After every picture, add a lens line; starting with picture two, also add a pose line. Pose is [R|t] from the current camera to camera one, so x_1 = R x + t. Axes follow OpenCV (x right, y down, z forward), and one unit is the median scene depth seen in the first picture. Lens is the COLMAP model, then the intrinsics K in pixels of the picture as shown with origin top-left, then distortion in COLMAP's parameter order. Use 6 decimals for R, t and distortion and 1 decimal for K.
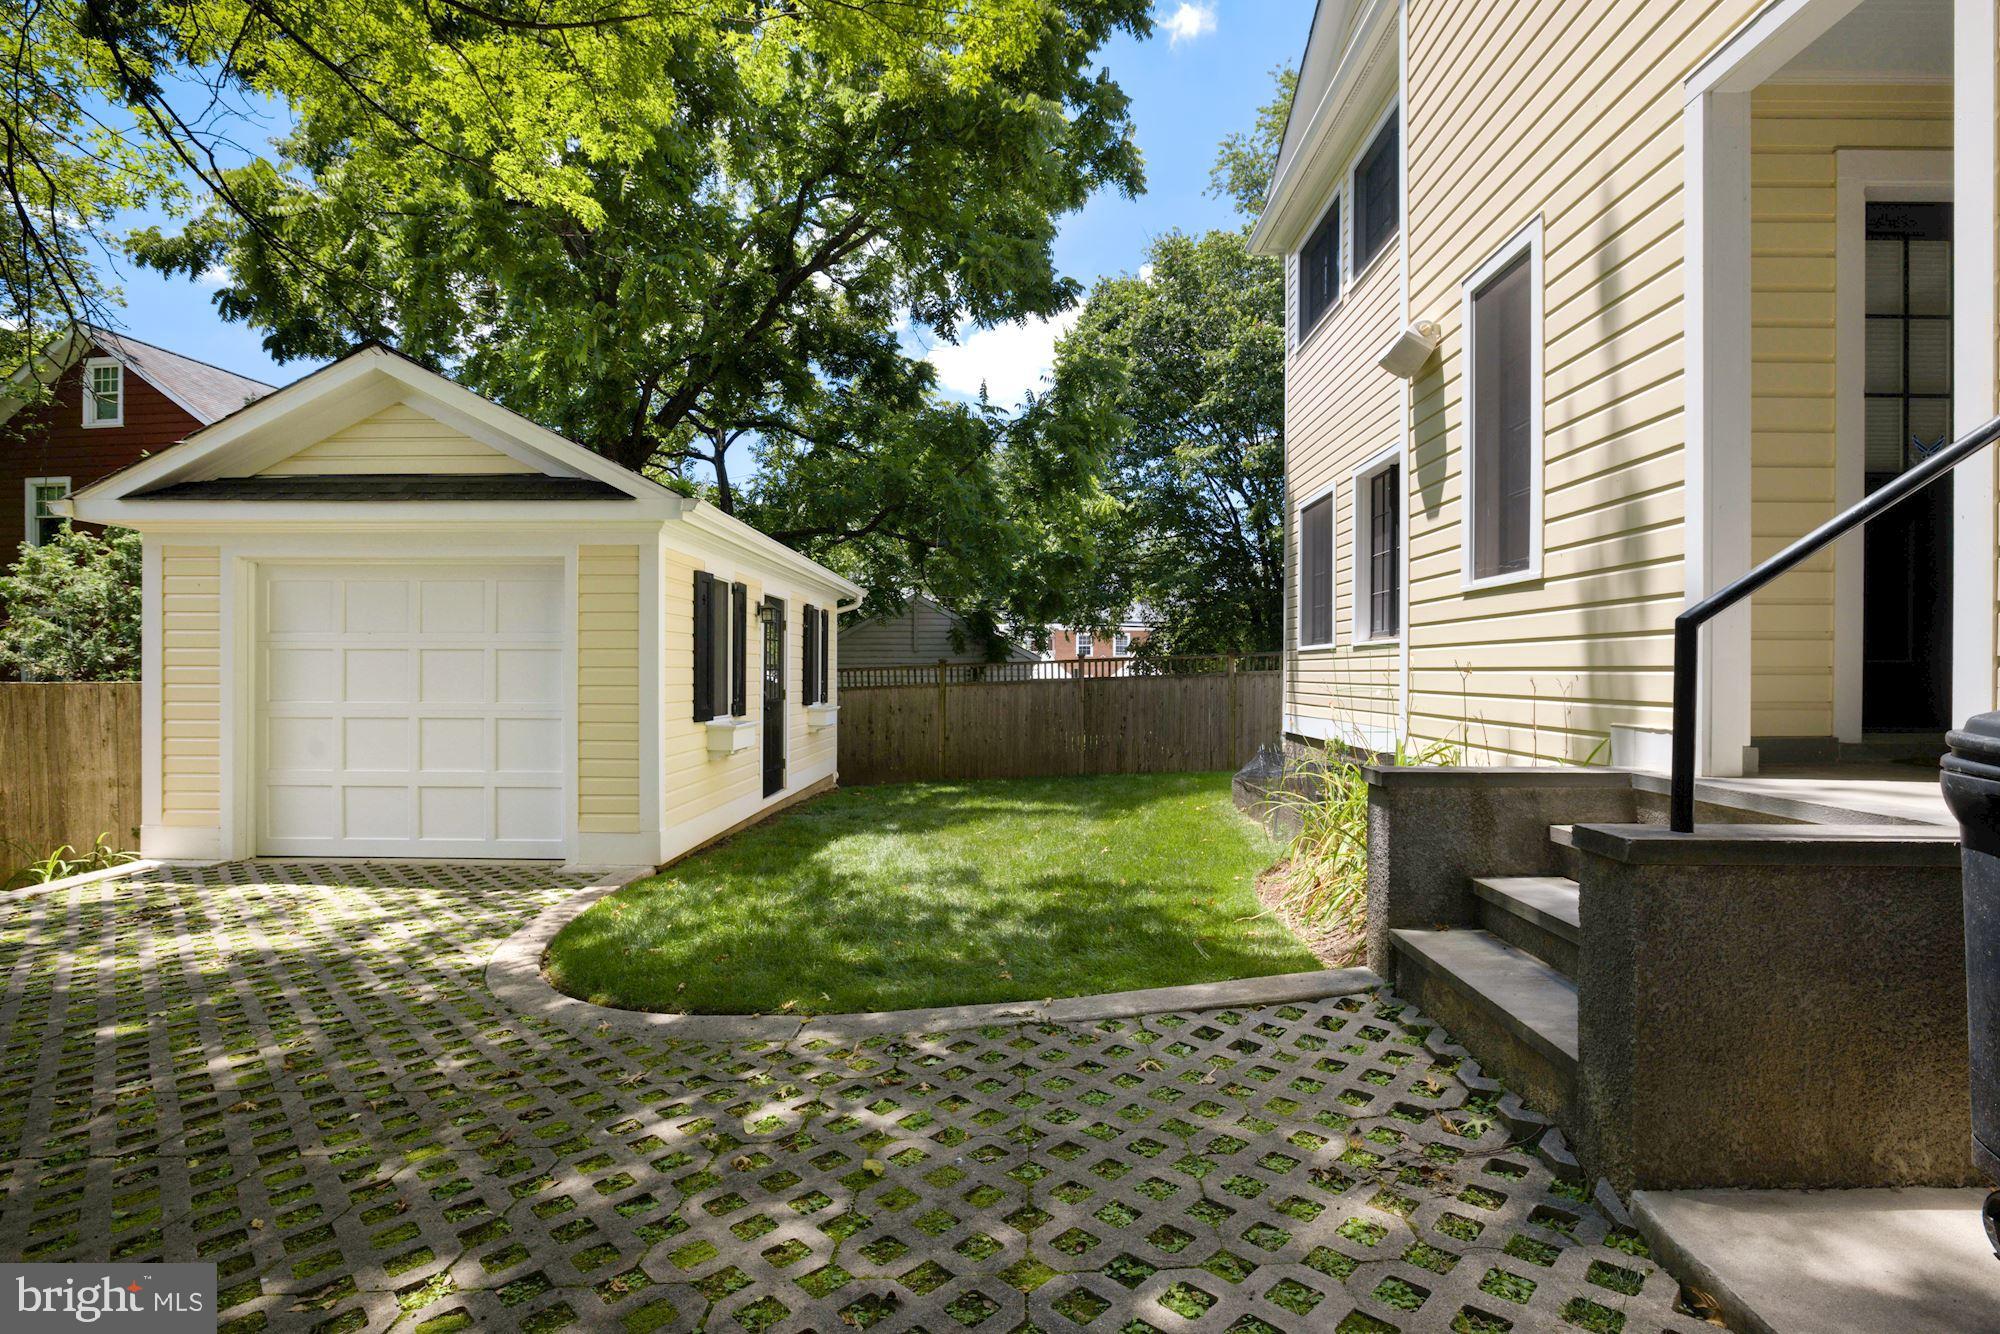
lens RADIAL K [[962.1, 0, 1000.0], [0, 962.1, 667.0], [0, 0, 1]] dist [-0.000449, -0.000293]
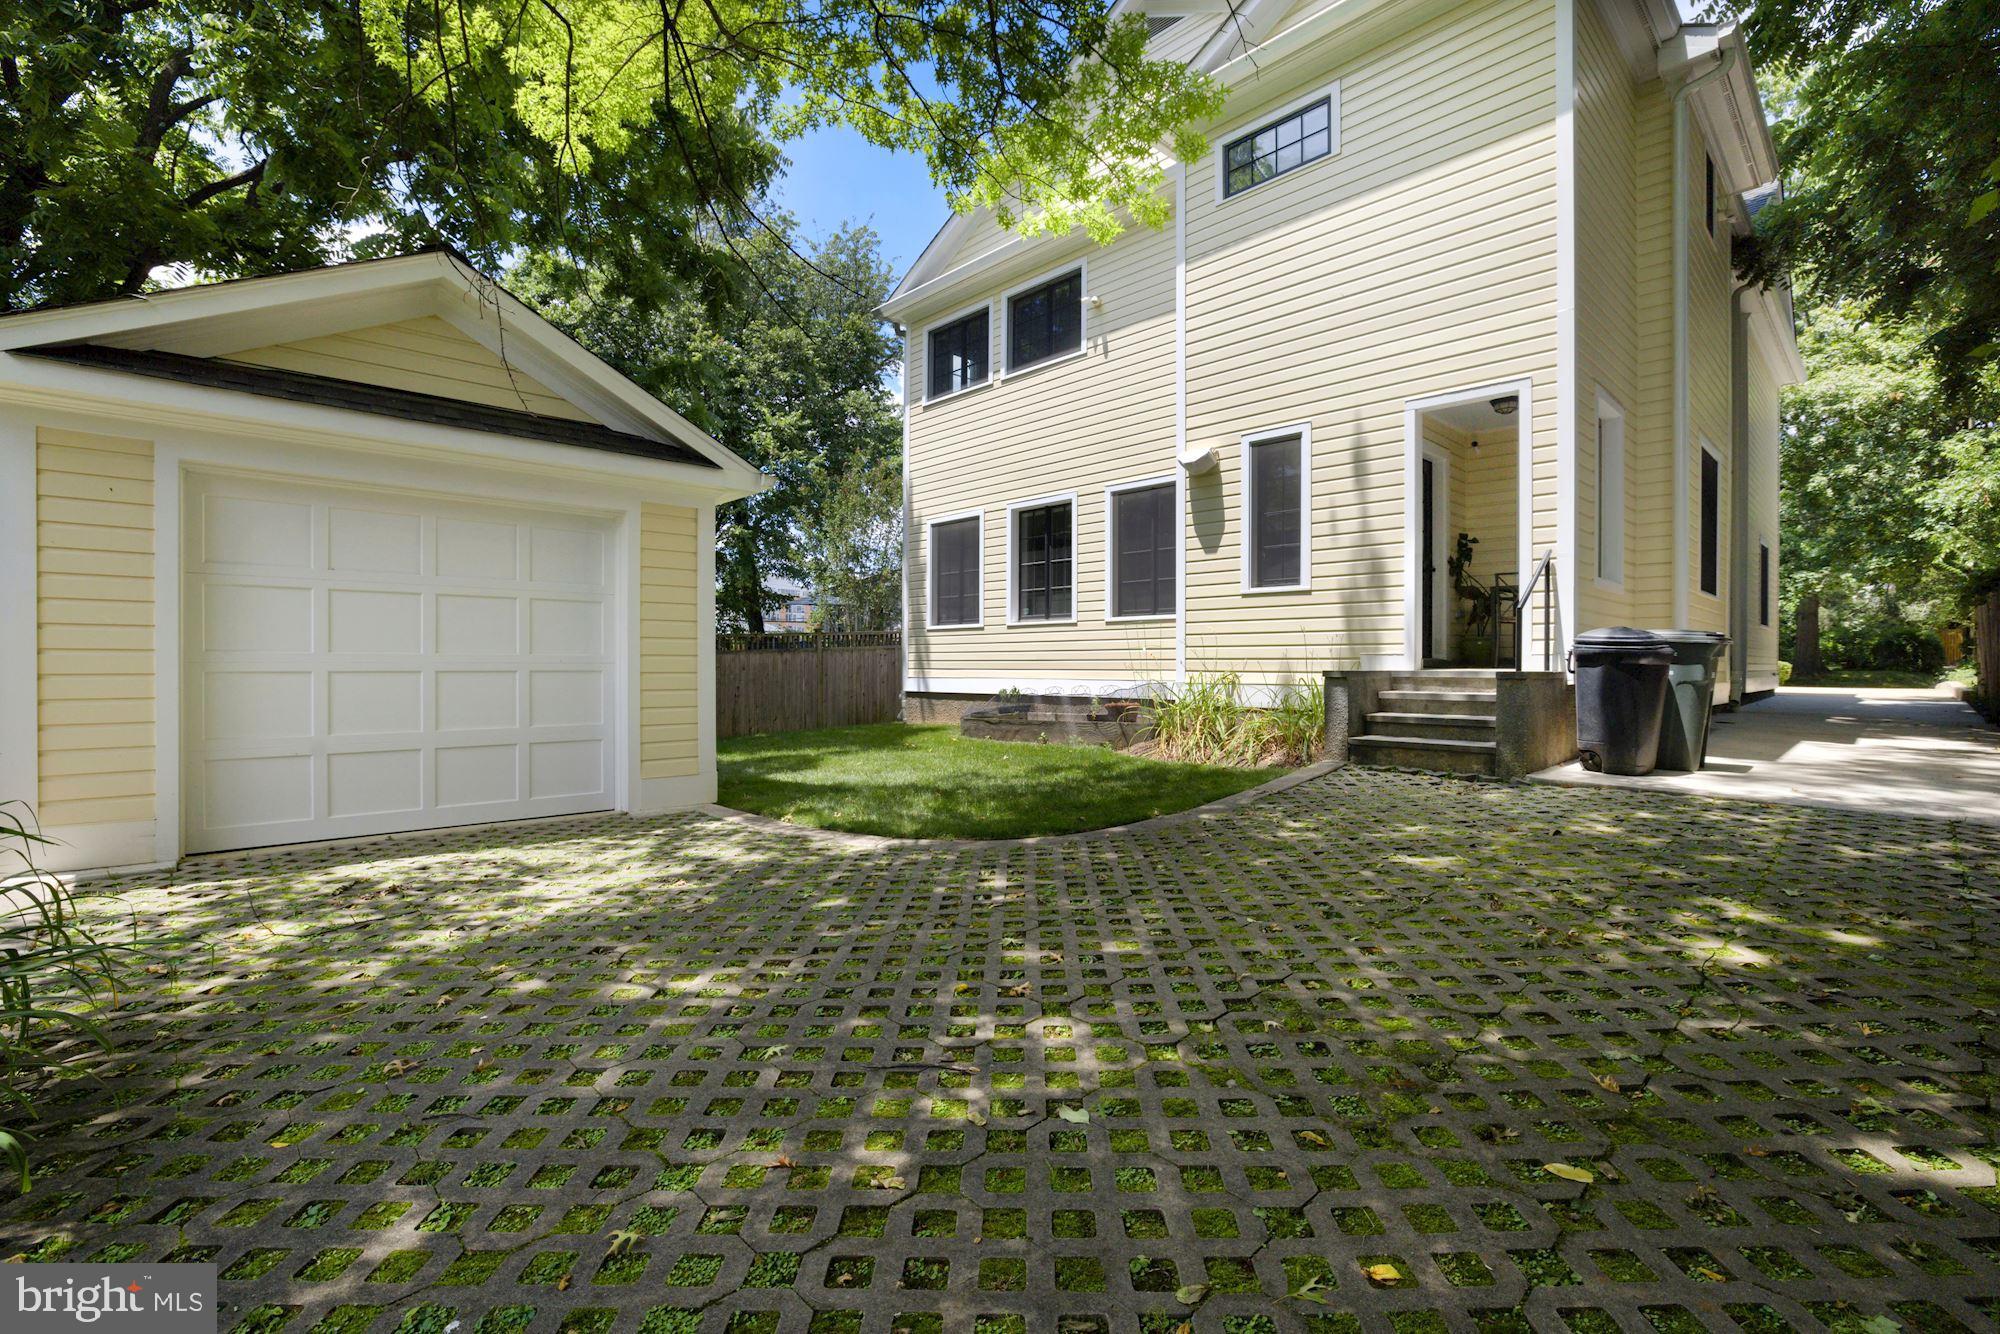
lens RADIAL K [[912.9, 0, 1017.6], [0, 912.9, 664.7], [0, 0, 1]] dist [-0.003155, -0.001217]
pose [[0.701074, -0.000986, 0.713088, -1.160933], [-0.003631, 0.999981, 0.004952, 0.058643], [-0.713080, -0.006060, 0.701057, 0.026499]]
